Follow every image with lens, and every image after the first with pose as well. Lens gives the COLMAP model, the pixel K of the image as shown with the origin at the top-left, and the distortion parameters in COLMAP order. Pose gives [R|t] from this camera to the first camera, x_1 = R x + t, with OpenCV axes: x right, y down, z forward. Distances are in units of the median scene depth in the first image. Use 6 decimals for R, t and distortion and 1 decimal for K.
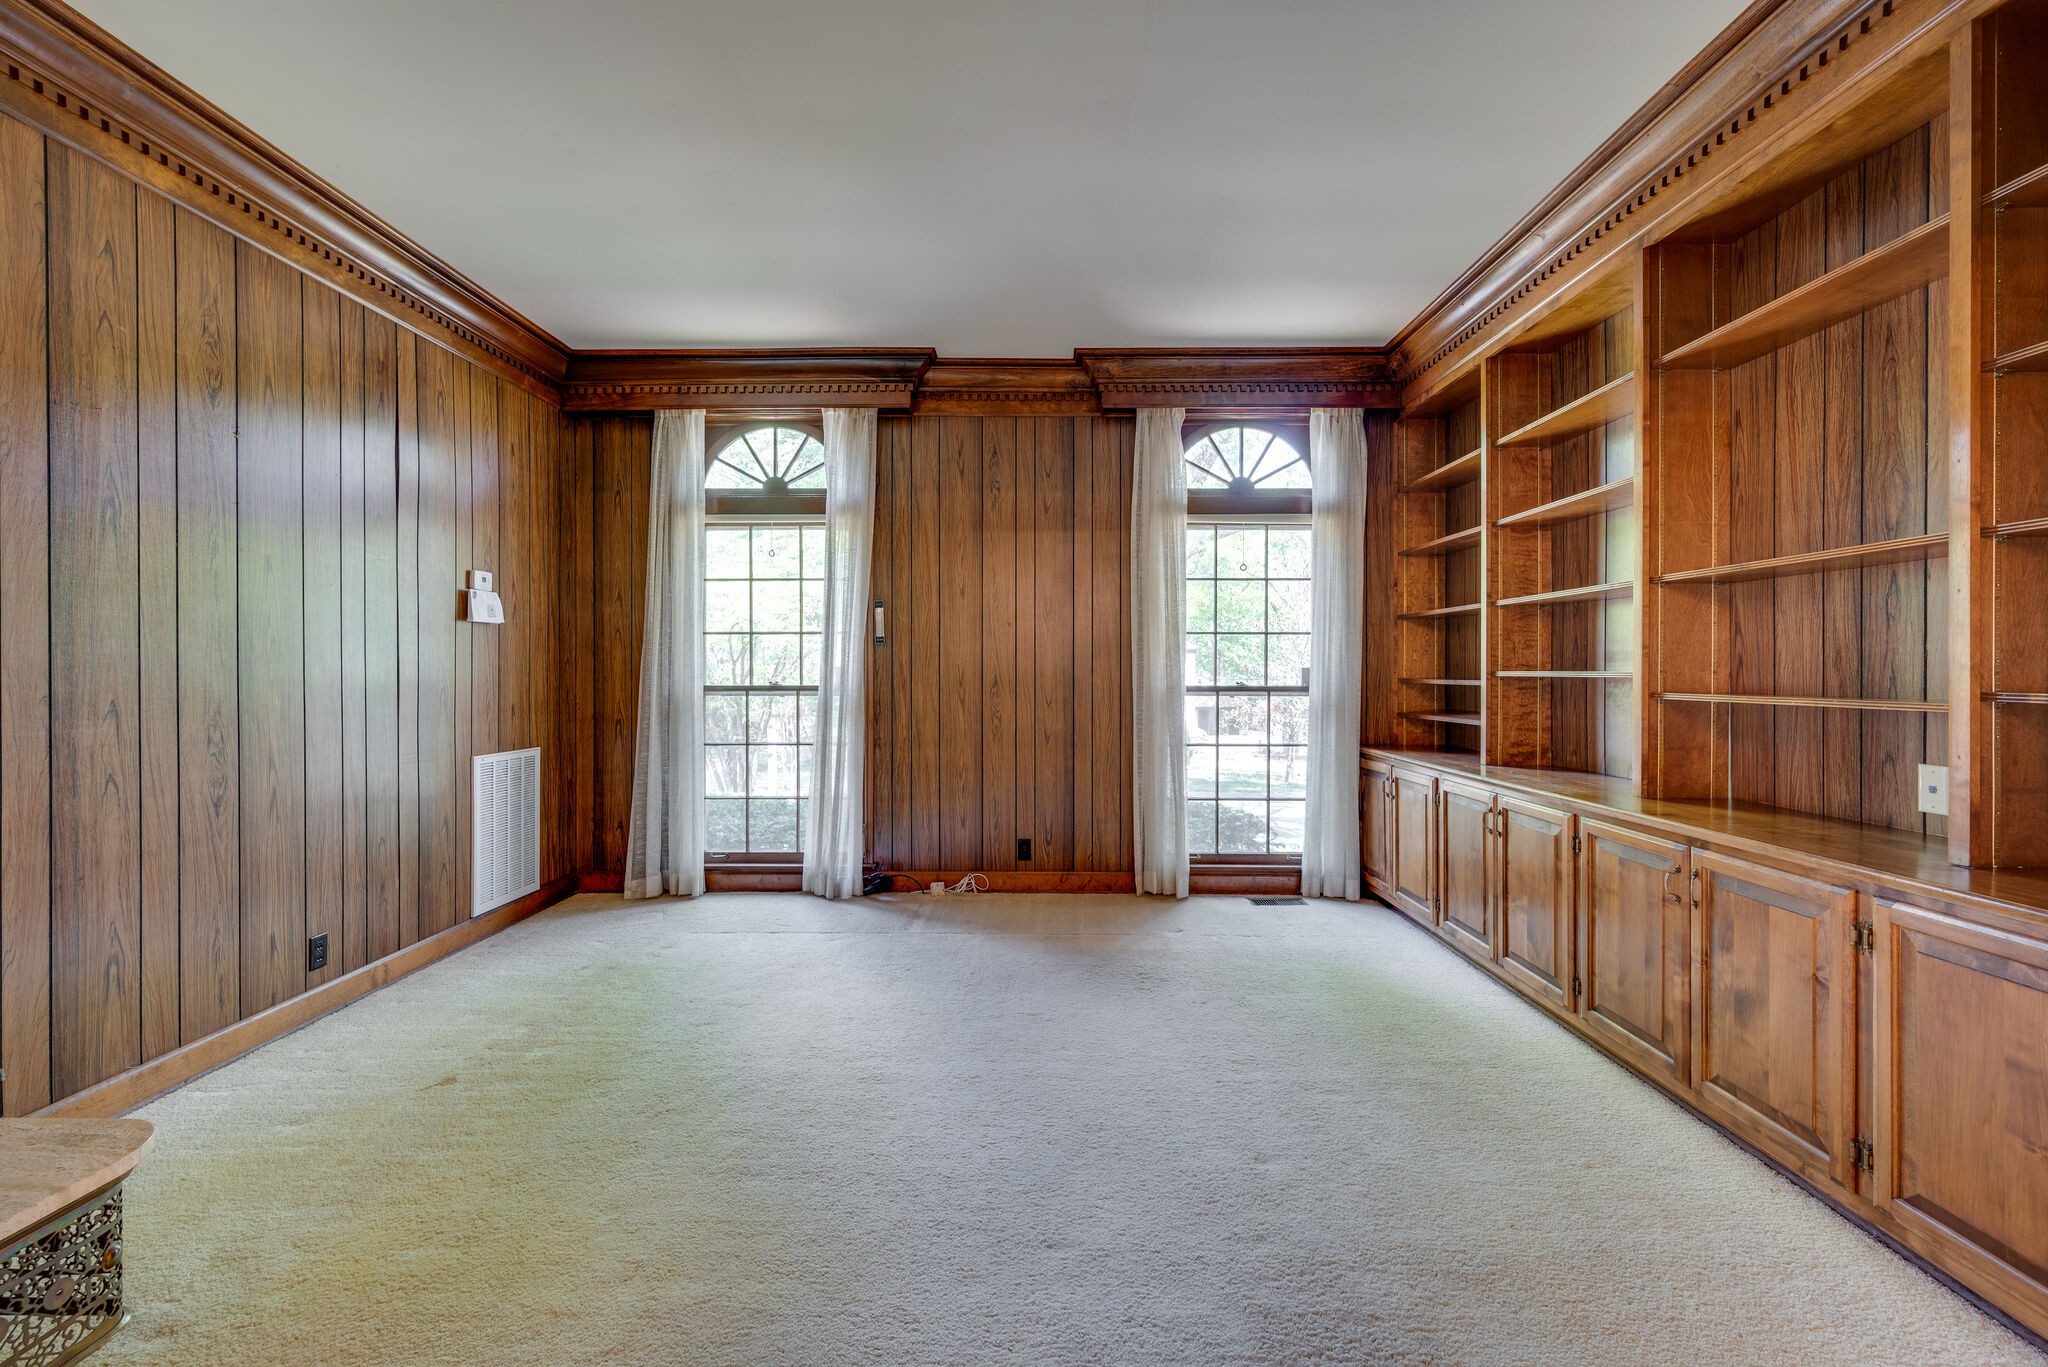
lens RADIAL K [[807.6, 0, 1020.6], [0, 807.6, 679.7], [0, 0, 1]] dist [0.000405, -0.000254]
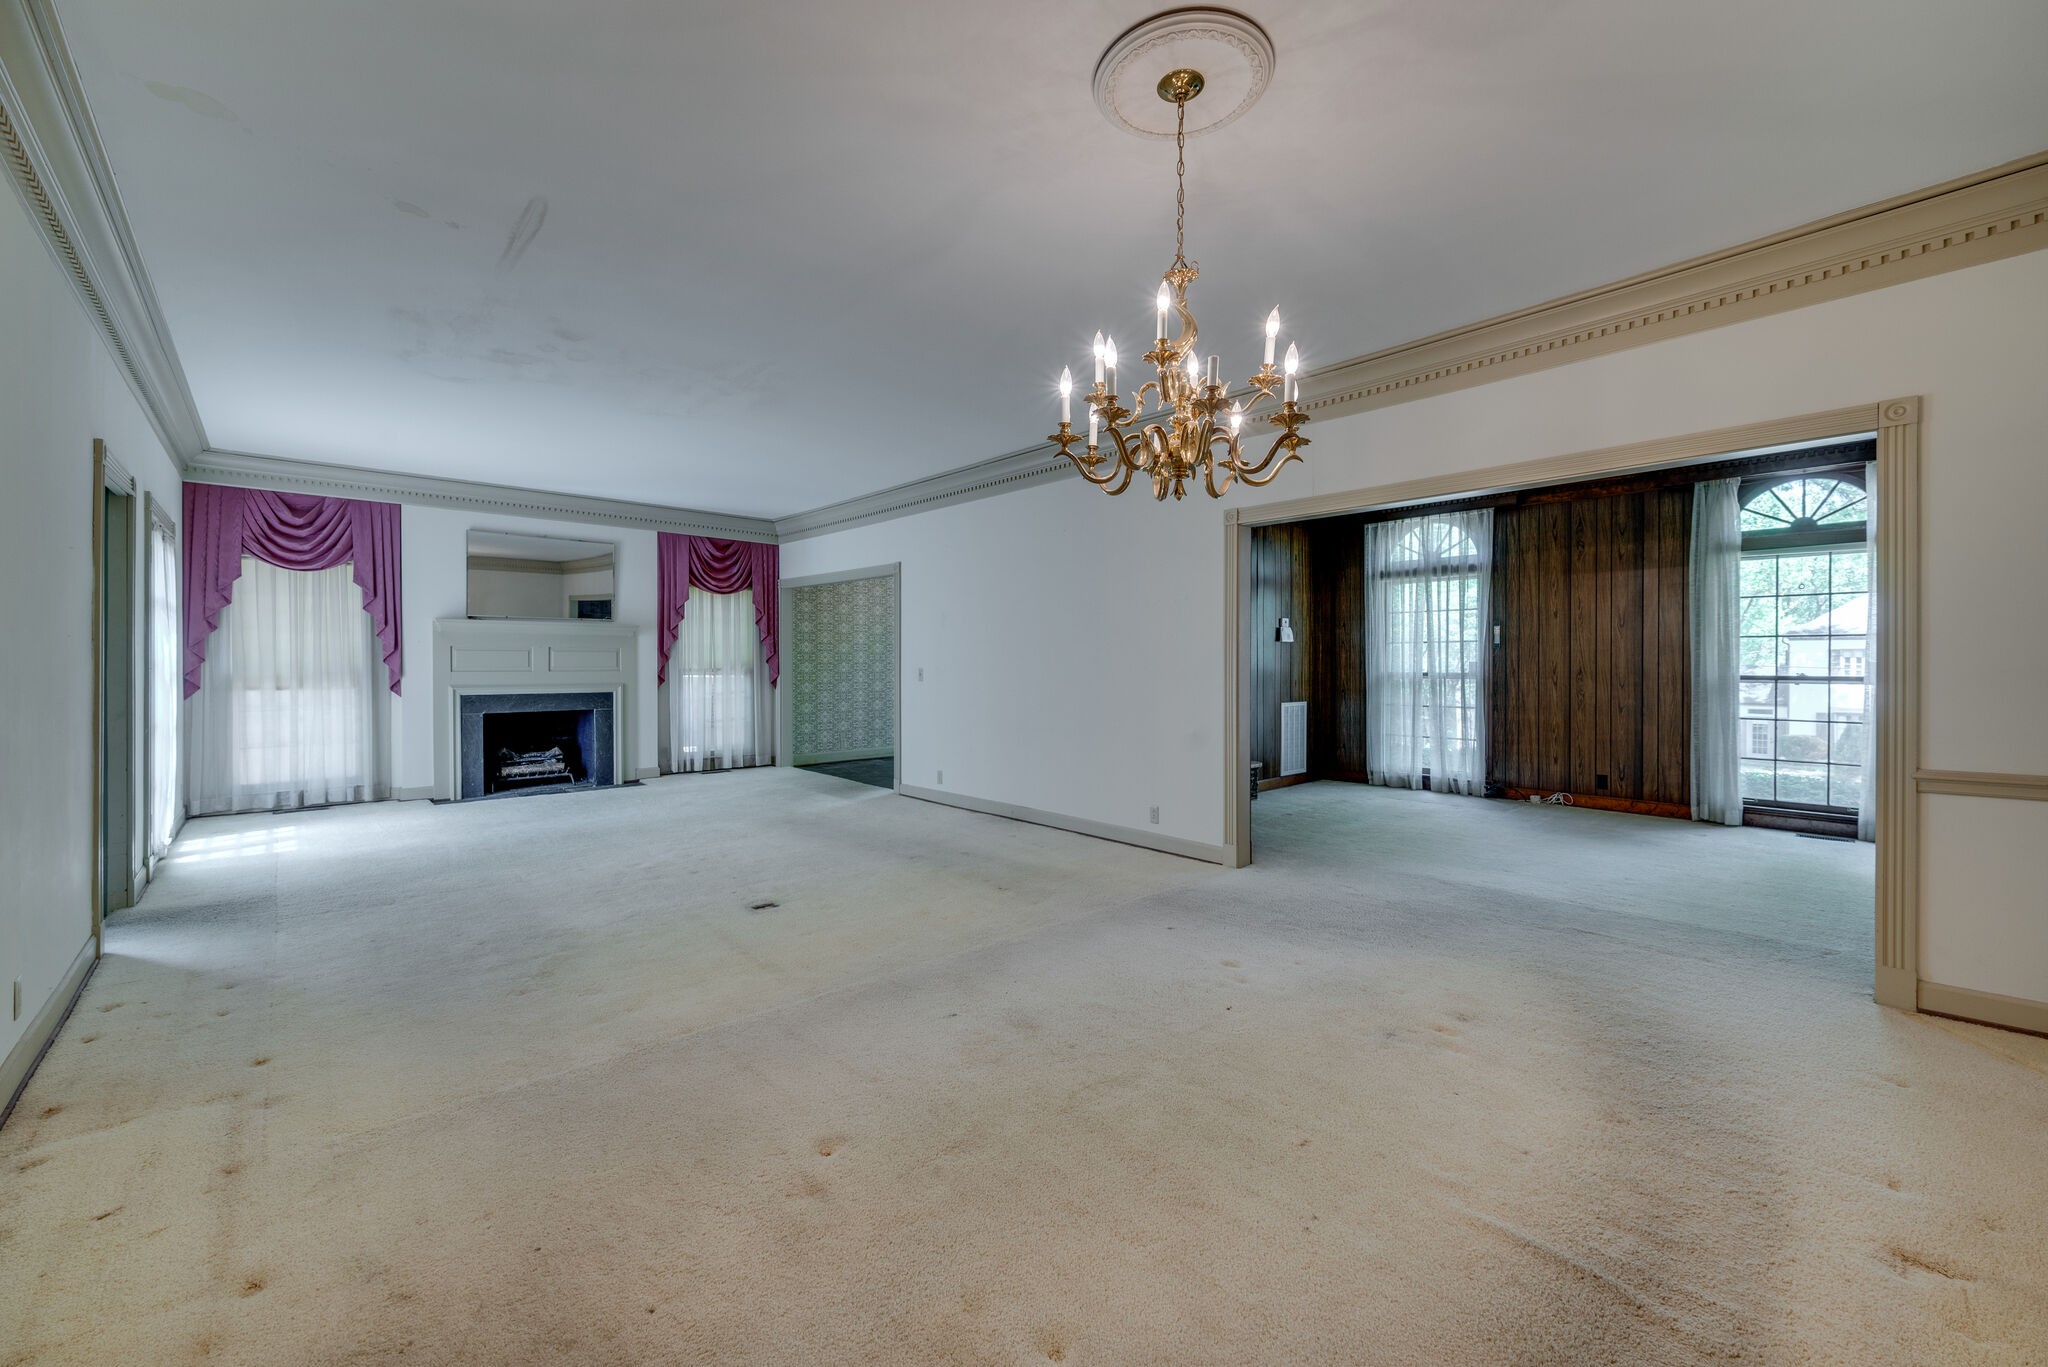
lens RADIAL K [[807.6, 0, 1038.1], [0, 807.6, 668.9], [0, 0, 1]] dist [0.000405, -0.000254]
pose [[0.695445, 0.005337, -0.718560, 0.360583], [-0.005648, 0.999982, 0.001961, 0.000765], [0.718557, 0.002695, 0.695463, -0.824717]]
